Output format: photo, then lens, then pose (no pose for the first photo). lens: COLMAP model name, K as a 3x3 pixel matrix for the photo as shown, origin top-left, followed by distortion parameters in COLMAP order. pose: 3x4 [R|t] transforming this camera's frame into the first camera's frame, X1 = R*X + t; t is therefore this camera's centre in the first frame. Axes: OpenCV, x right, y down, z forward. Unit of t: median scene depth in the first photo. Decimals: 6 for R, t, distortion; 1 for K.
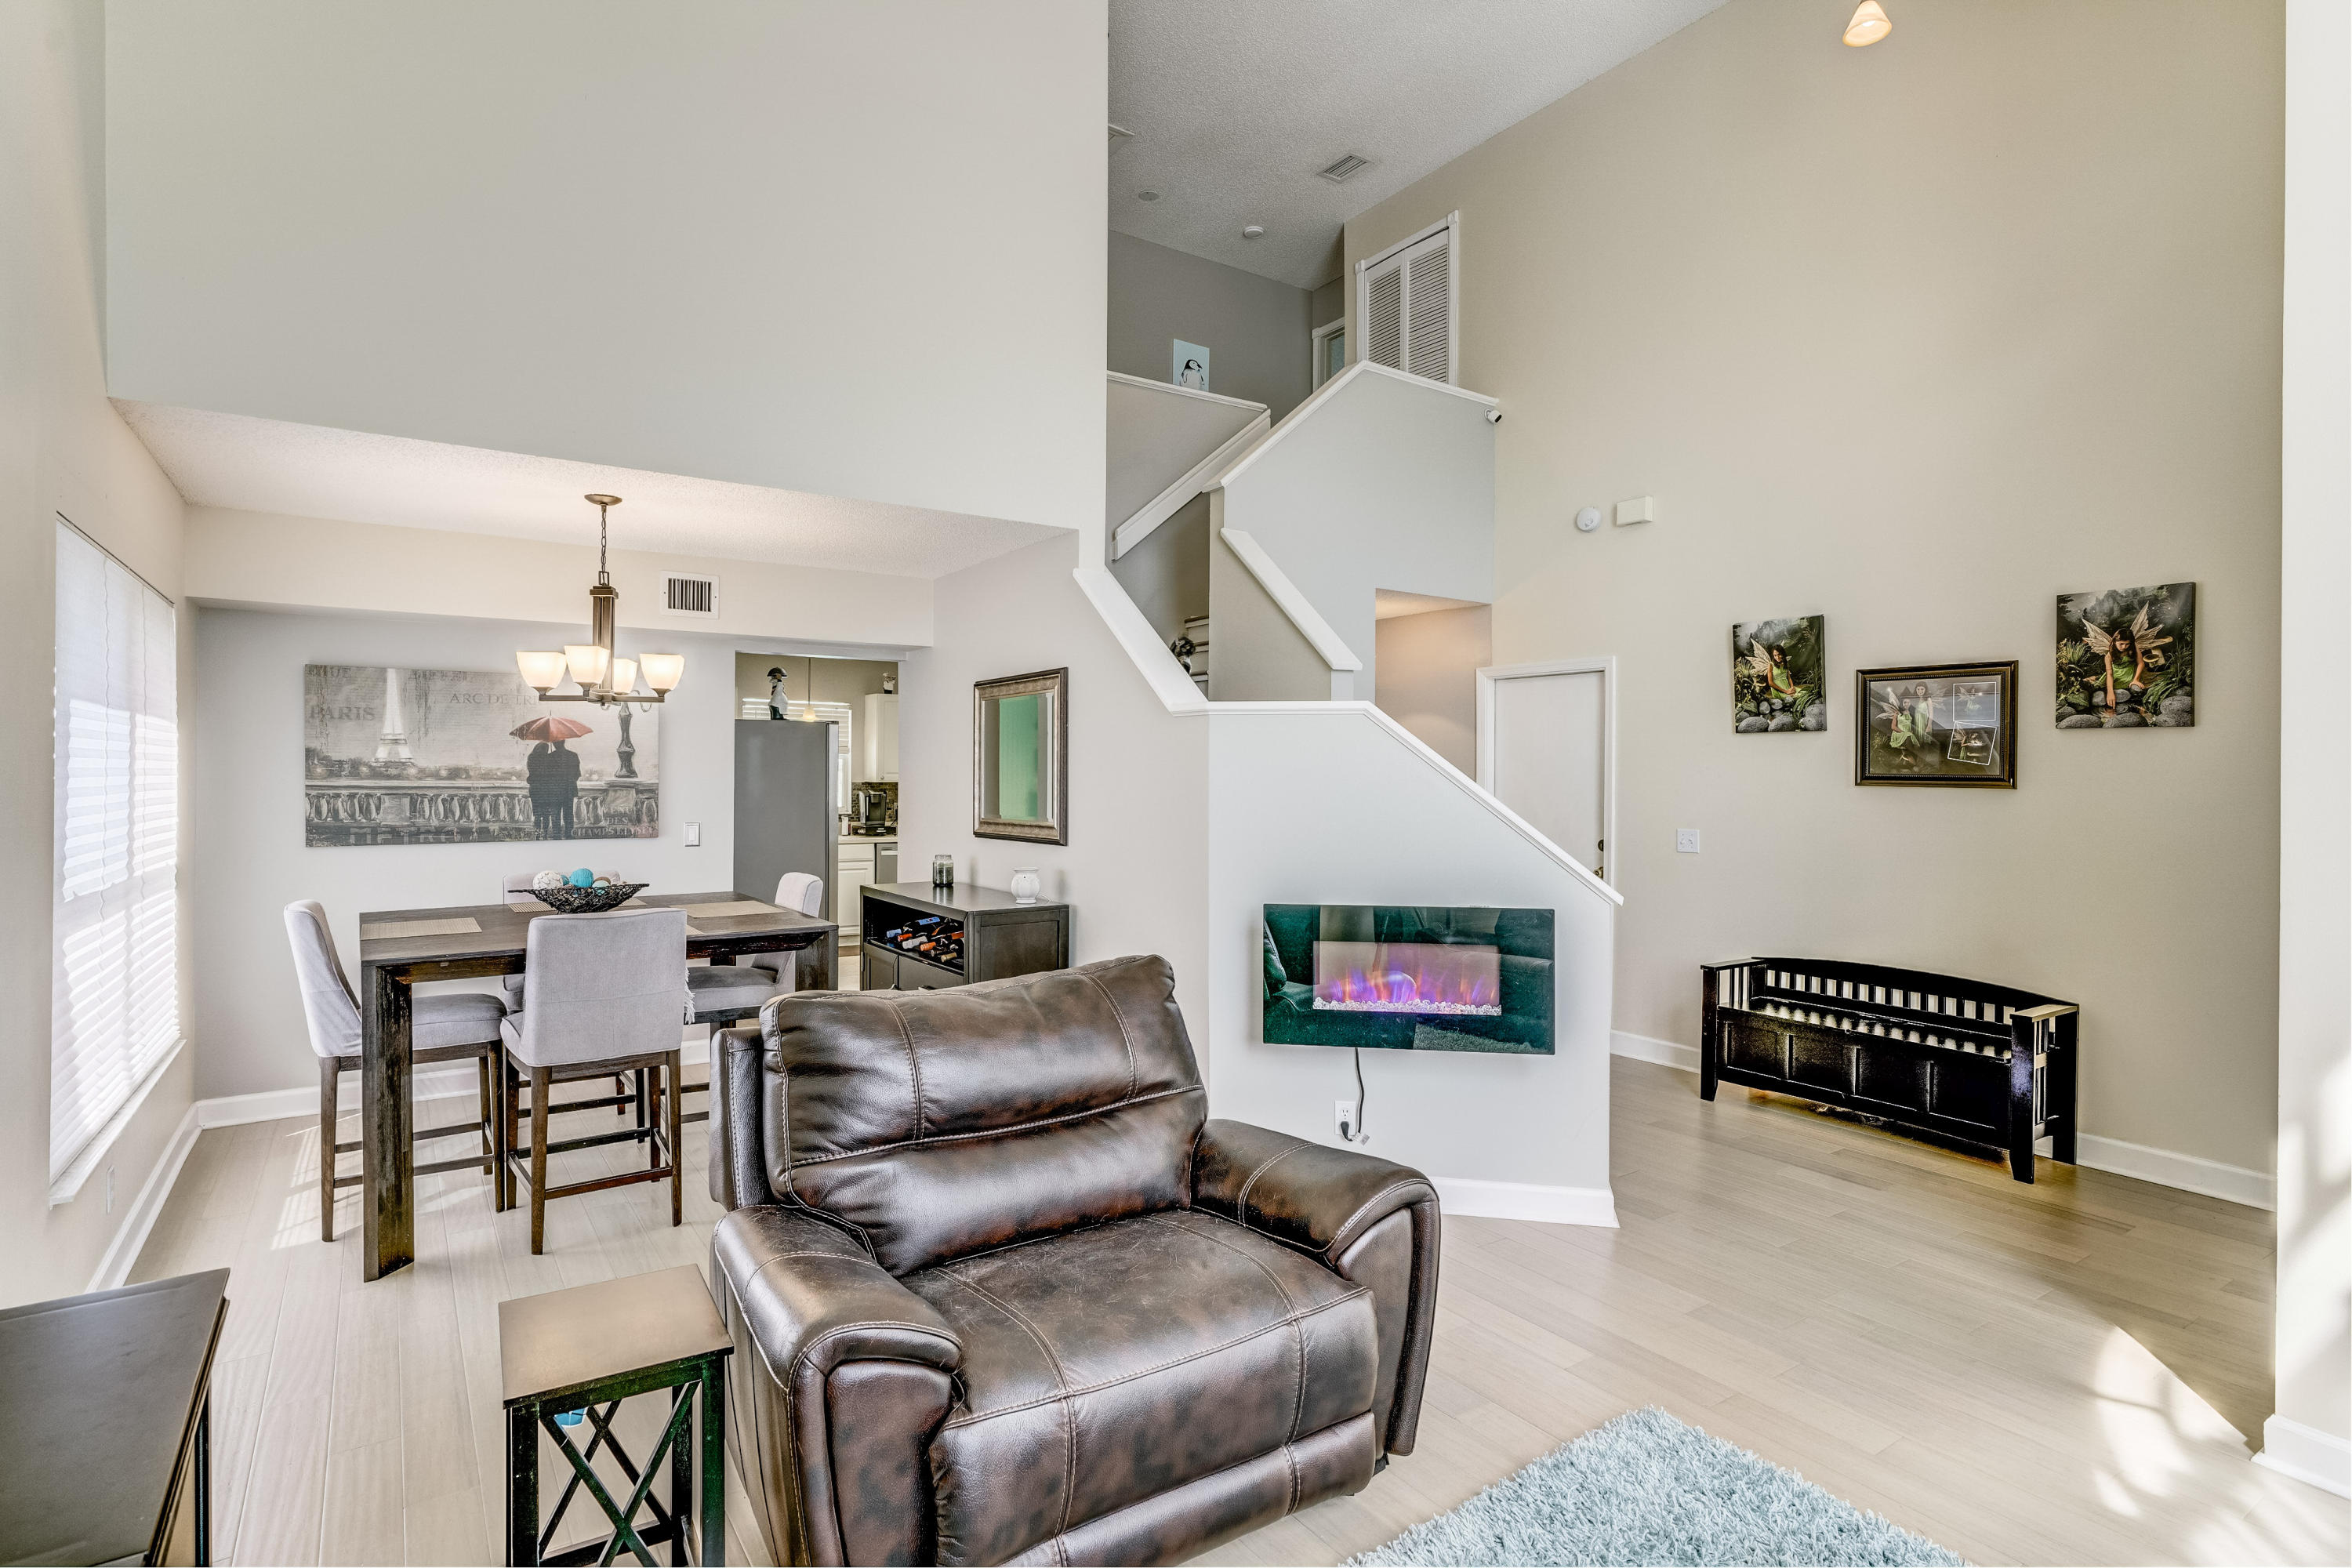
lens RADIAL K [[1177.5, 0, 1173.5], [0, 1177.5, 783.5], [0, 0, 1]] dist [-0.002237, 0.000209]
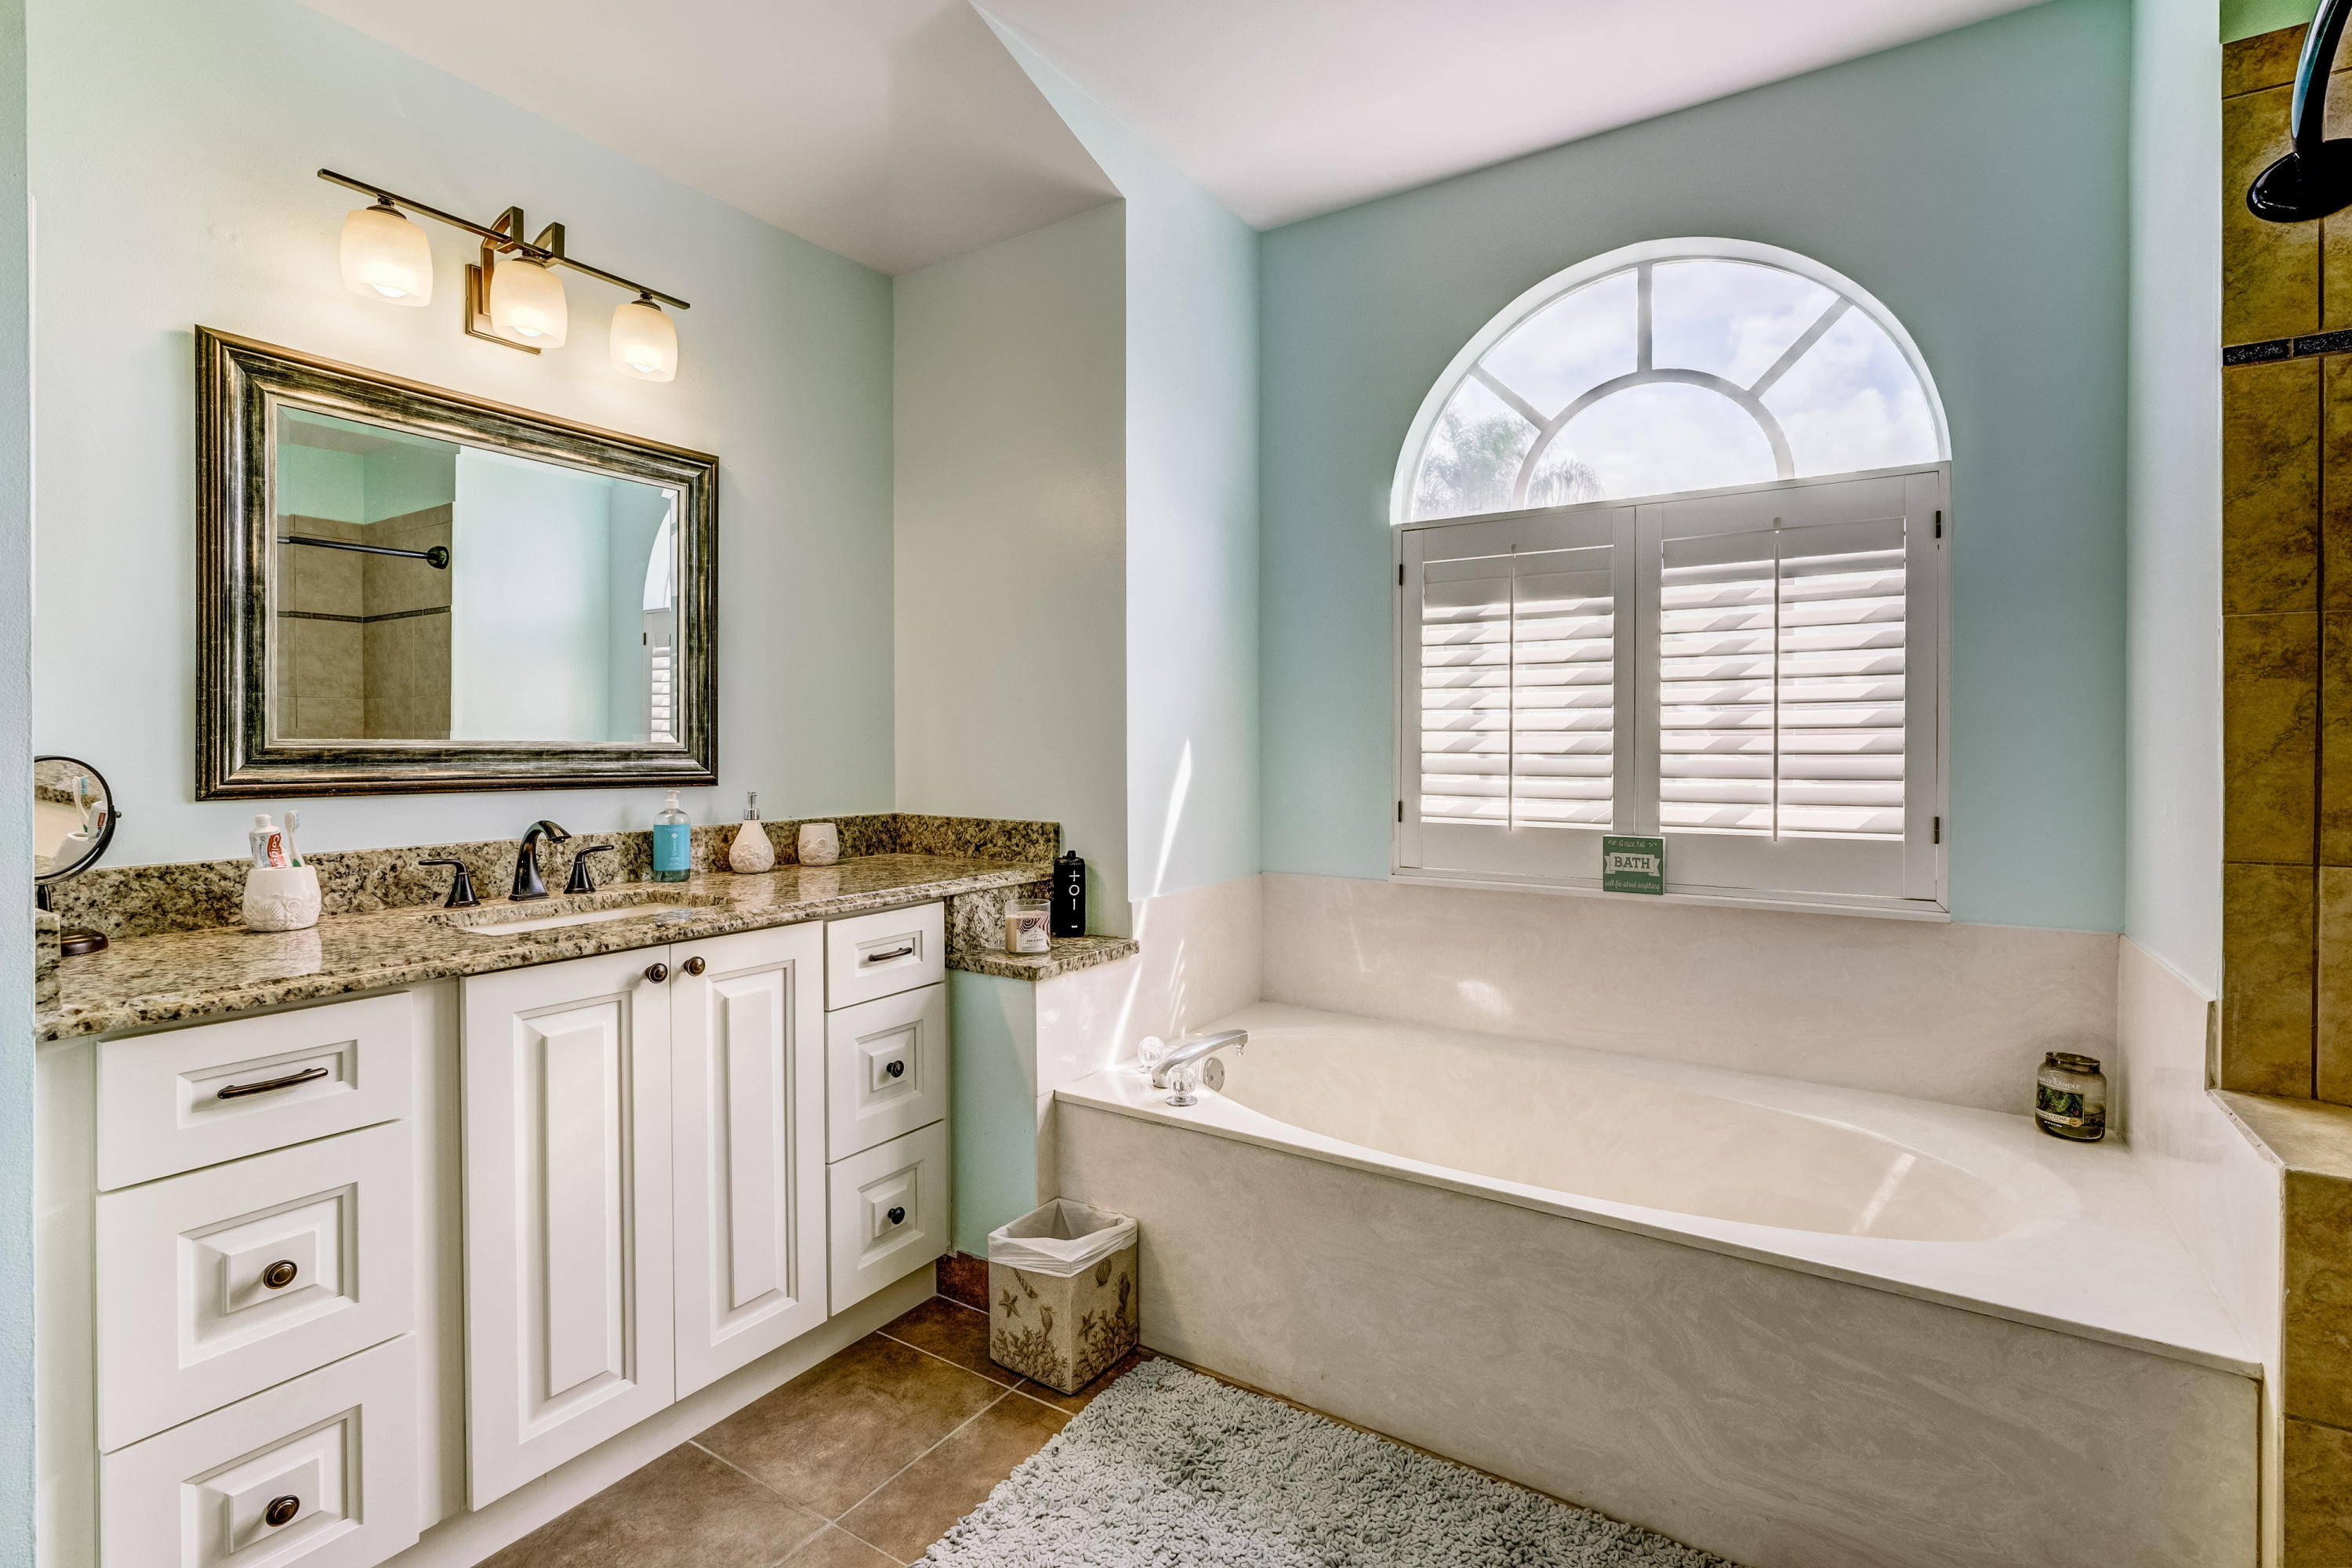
lens RADIAL K [[1048.7, 0, 1191.7], [0, 1048.7, 753.9], [0, 0, 1]] dist [-0.012795, 0.006395]
pose [[-0.398919, -0.004646, 0.916975, -0.590133], [0.002673, 0.999977, 0.006229, 0.033696], [-0.916982, 0.004936, -0.398897, 0.940625]]
